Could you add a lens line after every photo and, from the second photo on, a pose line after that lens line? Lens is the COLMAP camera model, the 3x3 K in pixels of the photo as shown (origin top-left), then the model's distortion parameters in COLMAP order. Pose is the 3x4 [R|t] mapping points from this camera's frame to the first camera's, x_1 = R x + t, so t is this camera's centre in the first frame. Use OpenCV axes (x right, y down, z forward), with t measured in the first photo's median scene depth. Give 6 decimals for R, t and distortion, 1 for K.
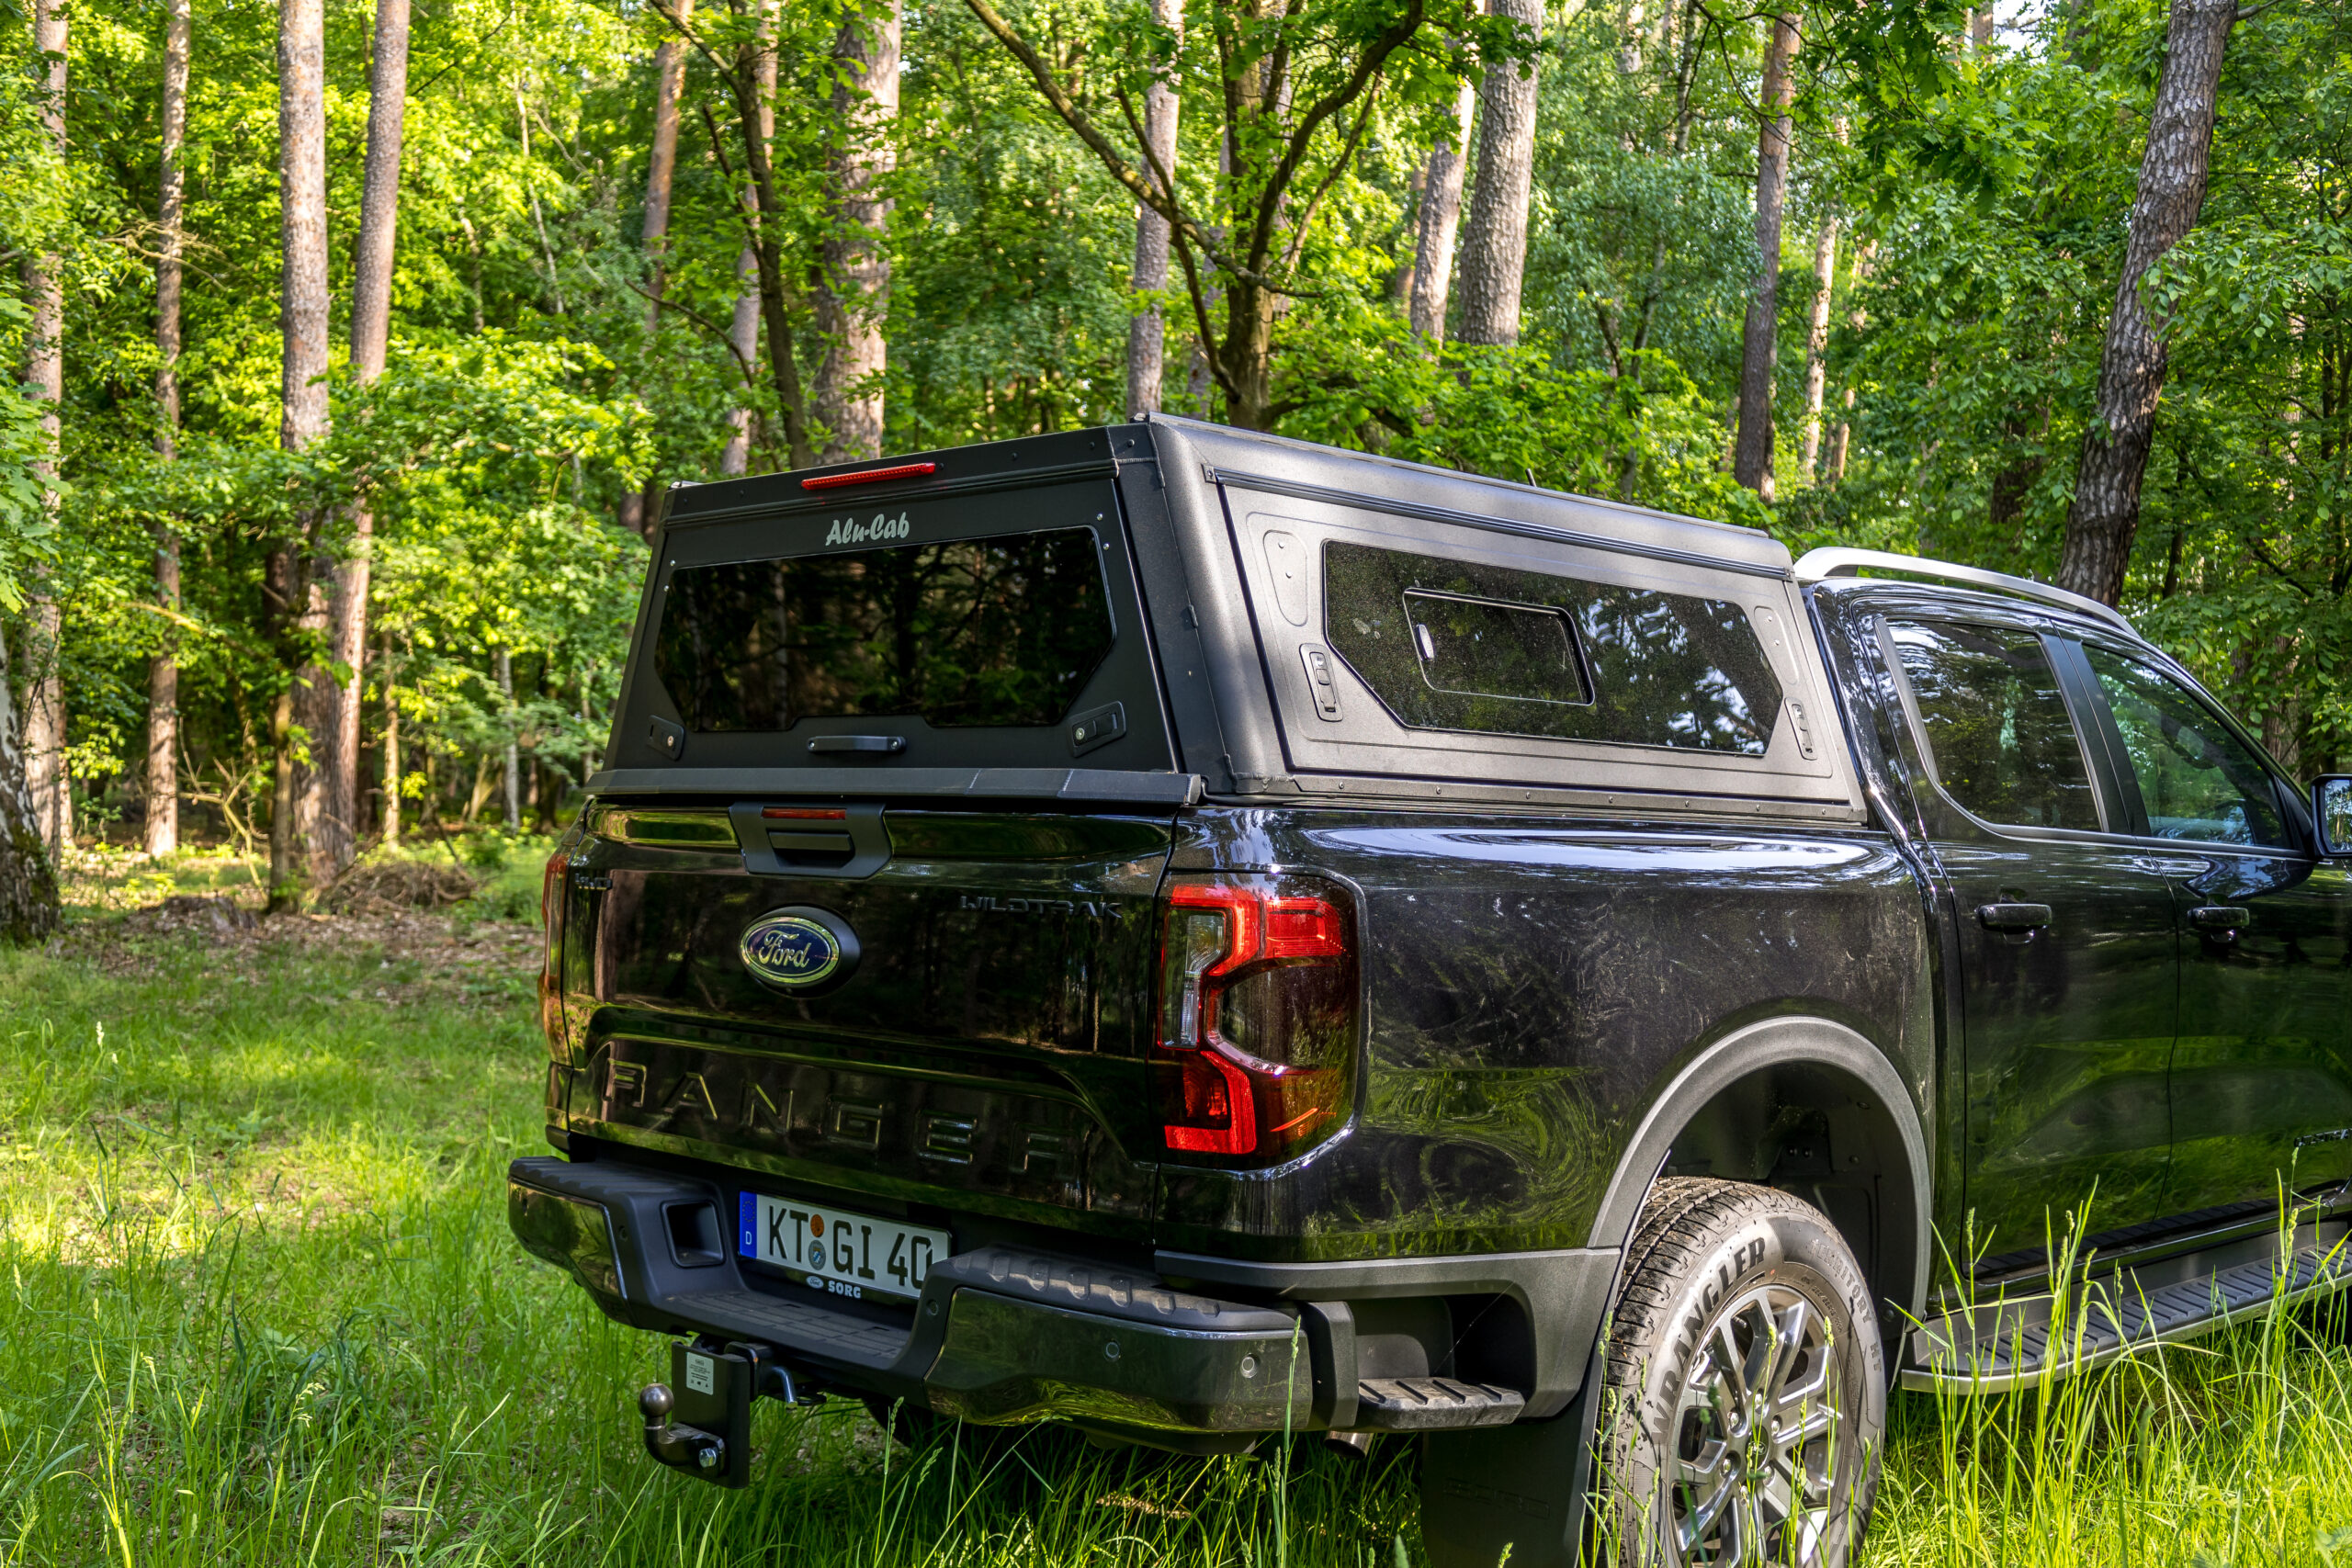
lens RADIAL K [[2460.1, 0, 1172.2], [0, 2460.1, 803.3], [0, 0, 1]] dist [0.010307, 0.000000]
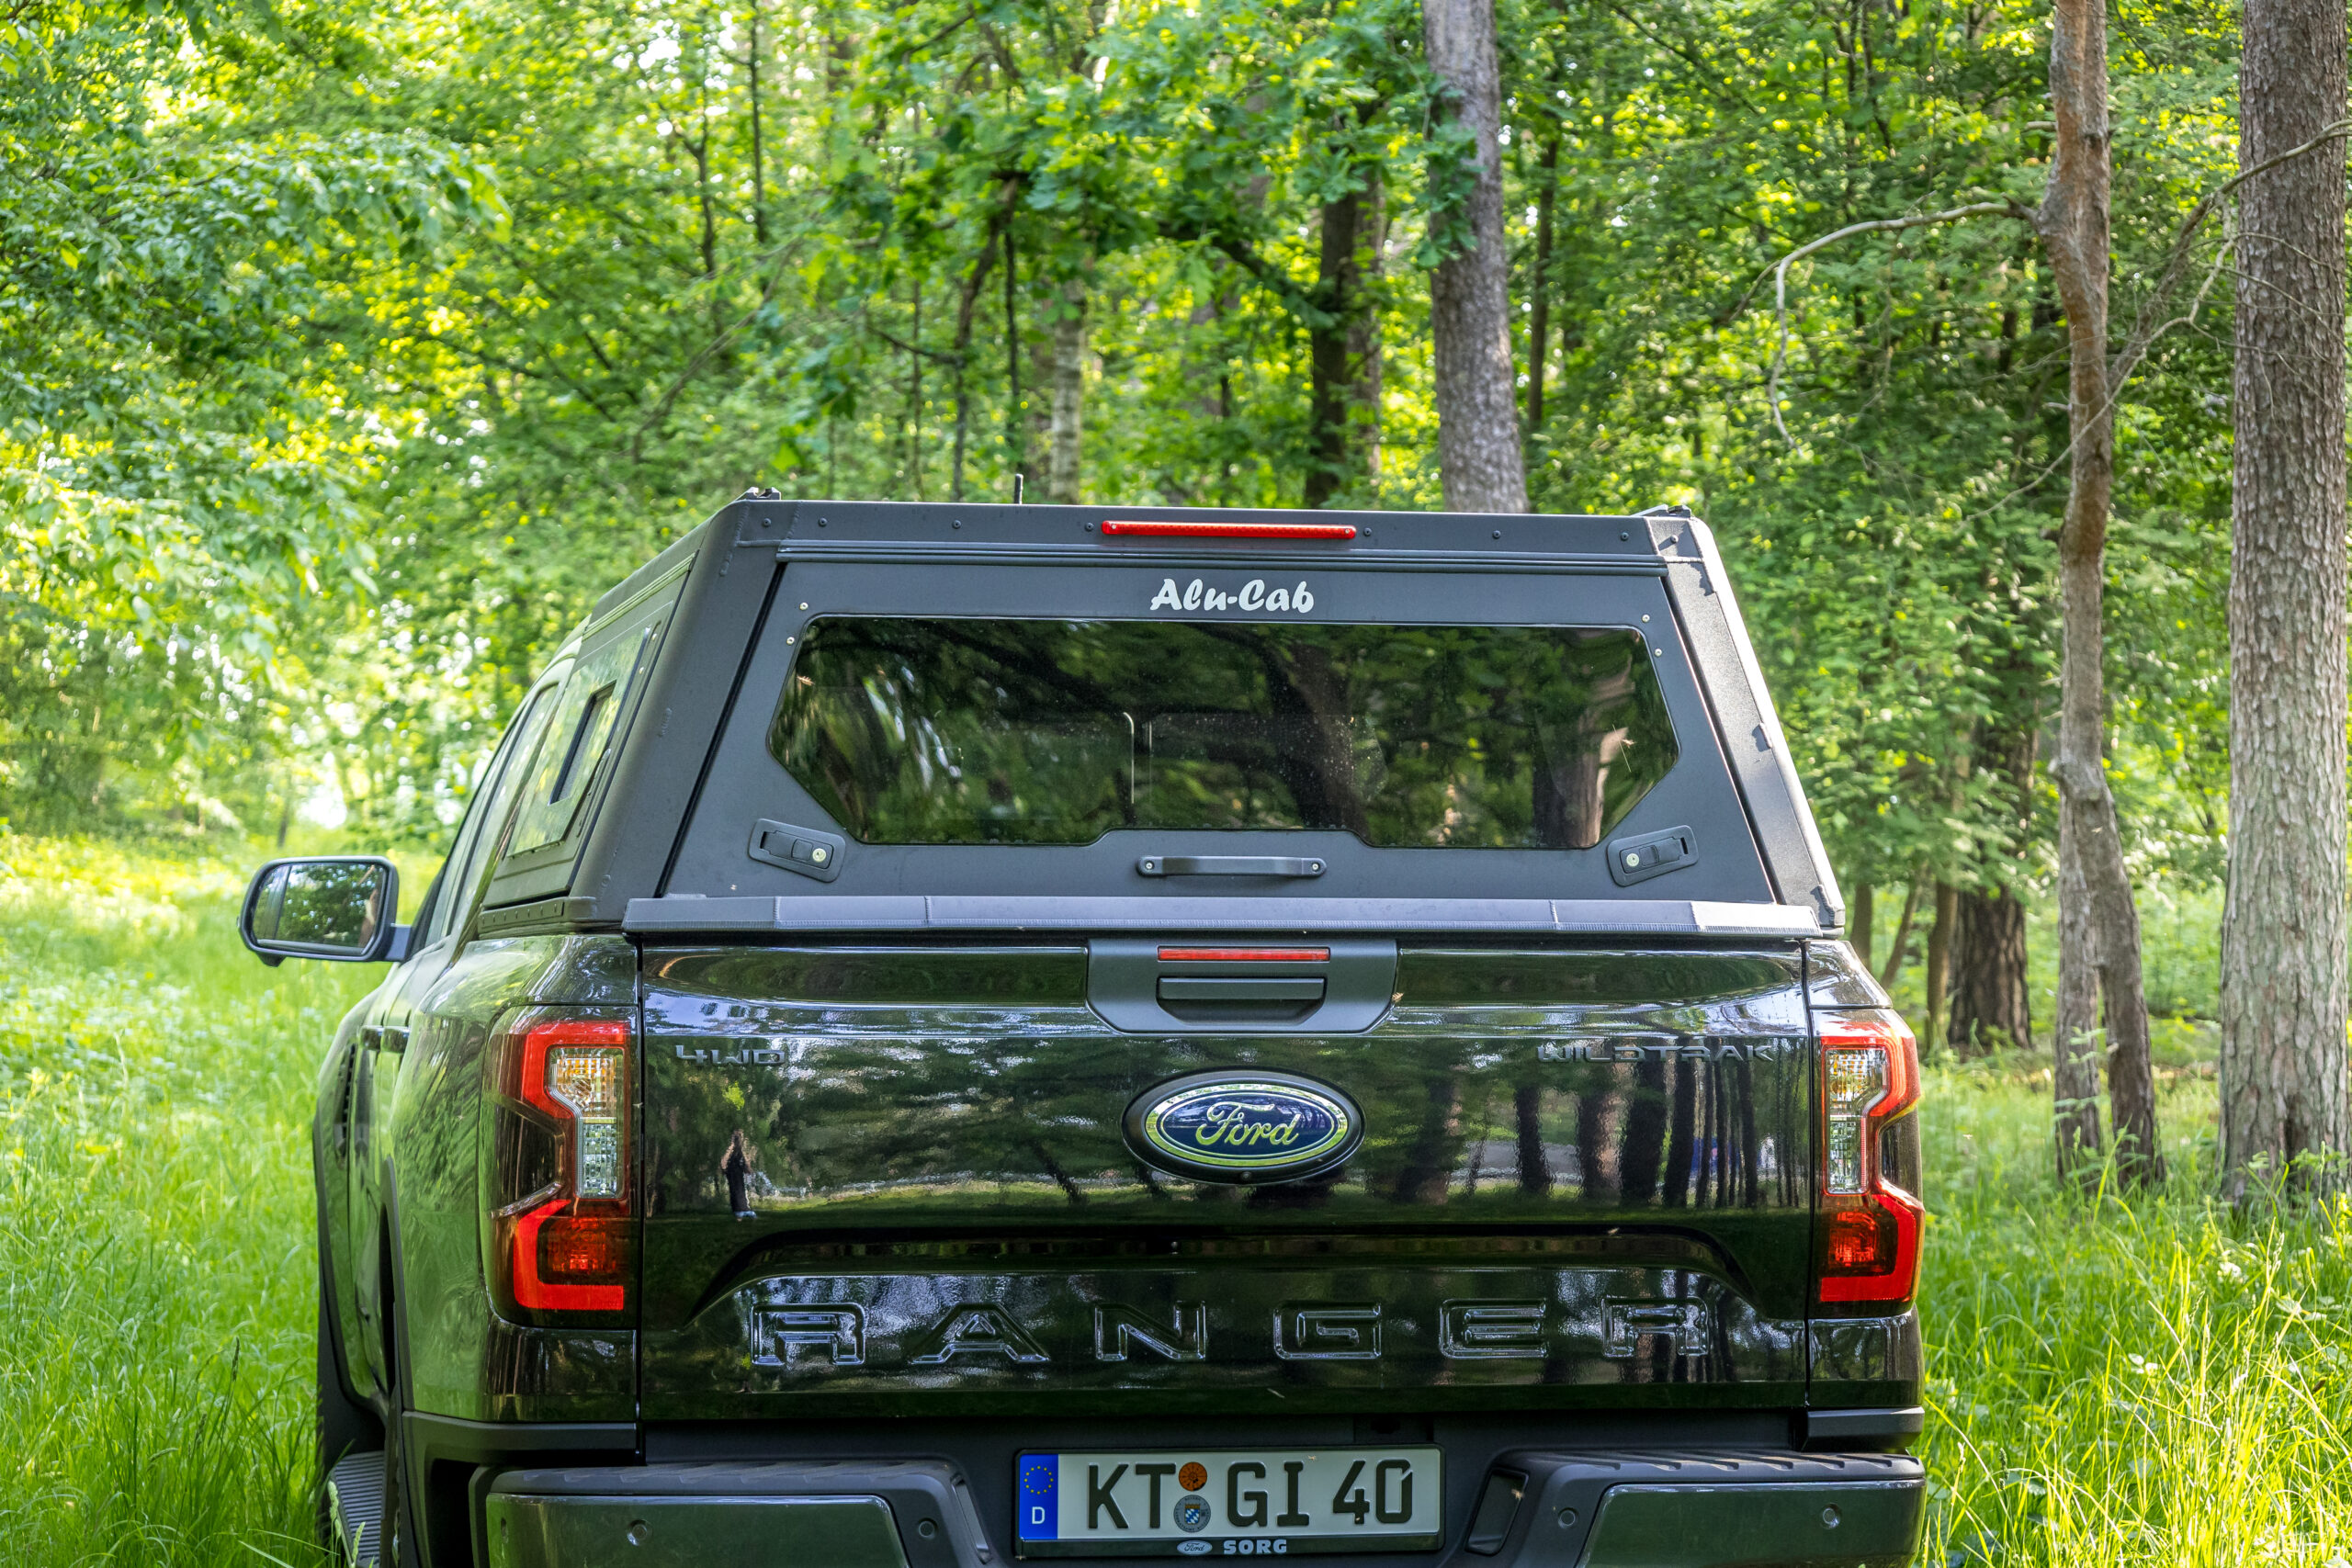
lens RADIAL K [[5599.8, 0, 1181.3], [0, 5599.8, 775.4], [0, 0, 1]] dist [-0.024346, 0.000000]
pose [[0.563442, 0.006688, 0.826128, -0.981374], [0.001664, 0.999956, -0.009230, -0.021933], [-0.826154, 0.006575, 0.563406, -0.005170]]
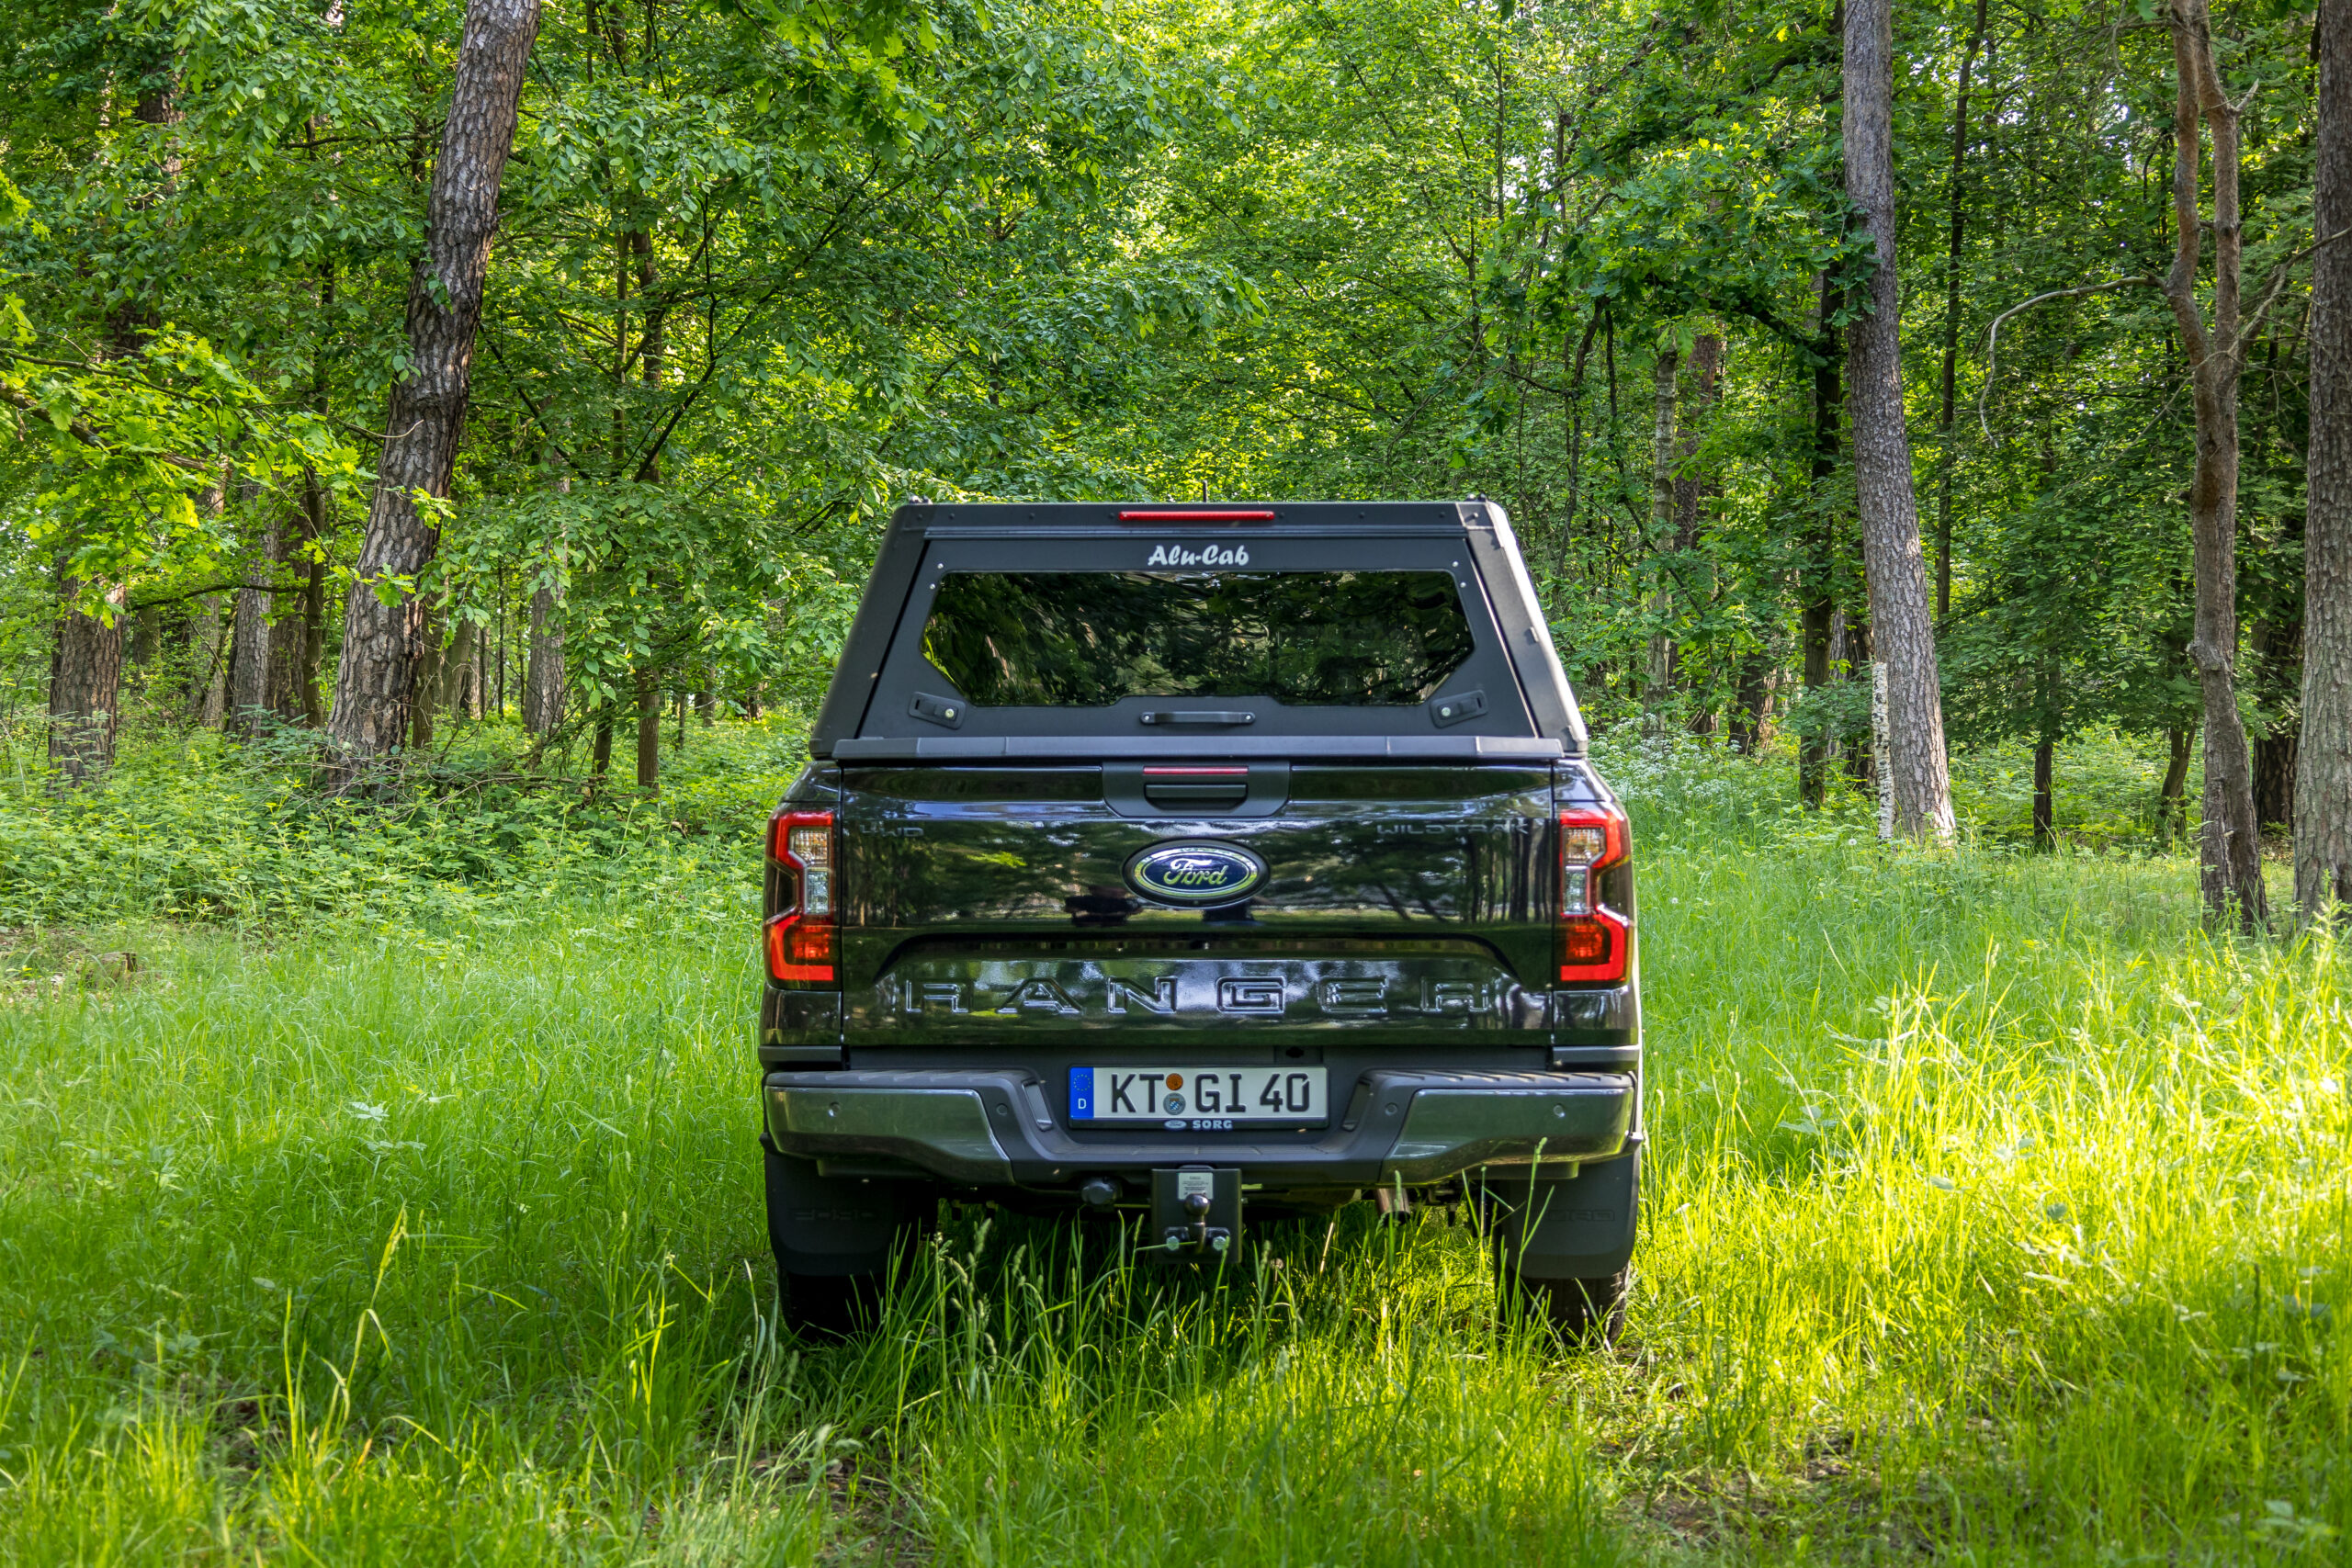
lens RADIAL K [[3641.3, 0, 1183.3], [0, 3641.3, 786.2], [0, 0, 1]] dist [0.030916, 0.000000]
pose [[0.713490, -0.024244, 0.700246, -0.907892], [0.010959, 0.999665, 0.023444, -0.019921], [-0.700579, -0.009053, 0.713517, -0.239721]]
